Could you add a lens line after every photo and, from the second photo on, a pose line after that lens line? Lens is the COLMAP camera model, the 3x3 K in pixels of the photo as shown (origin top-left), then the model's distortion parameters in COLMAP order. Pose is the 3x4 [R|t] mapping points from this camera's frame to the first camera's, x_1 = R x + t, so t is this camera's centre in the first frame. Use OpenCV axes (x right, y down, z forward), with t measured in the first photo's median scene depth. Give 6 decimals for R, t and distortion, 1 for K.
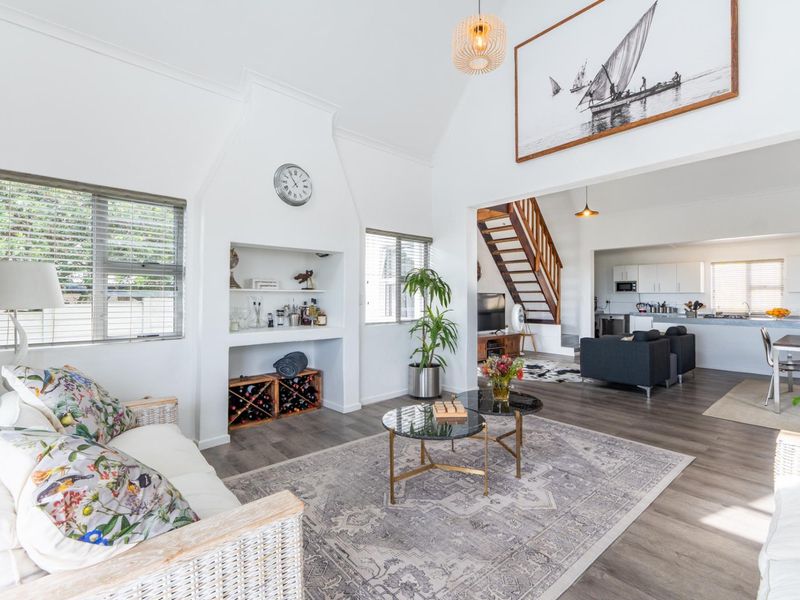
lens RADIAL K [[386.3, 0, 401.7], [0, 386.3, 293.6], [0, 0, 1]] dist [-0.000109, -0.000509]
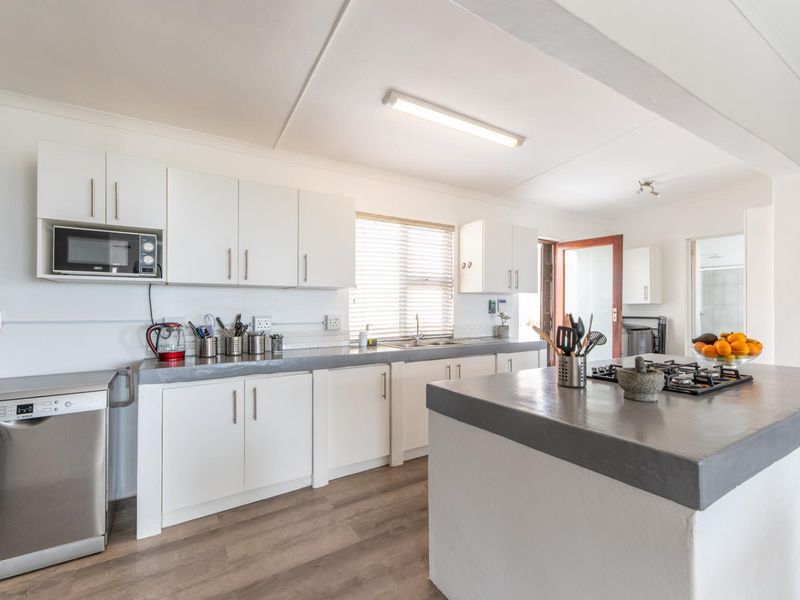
lens RADIAL K [[386.3, 0, 401.7], [0, 386.3, 303.5], [0, 0, 1]] dist [-0.000109, -0.000509]
pose [[0.143697, -0.003486, 0.989616, 0.400537], [-0.014311, 0.999882, 0.005601, 0.008028], [-0.989518, -0.014967, 0.143630, 0.824121]]
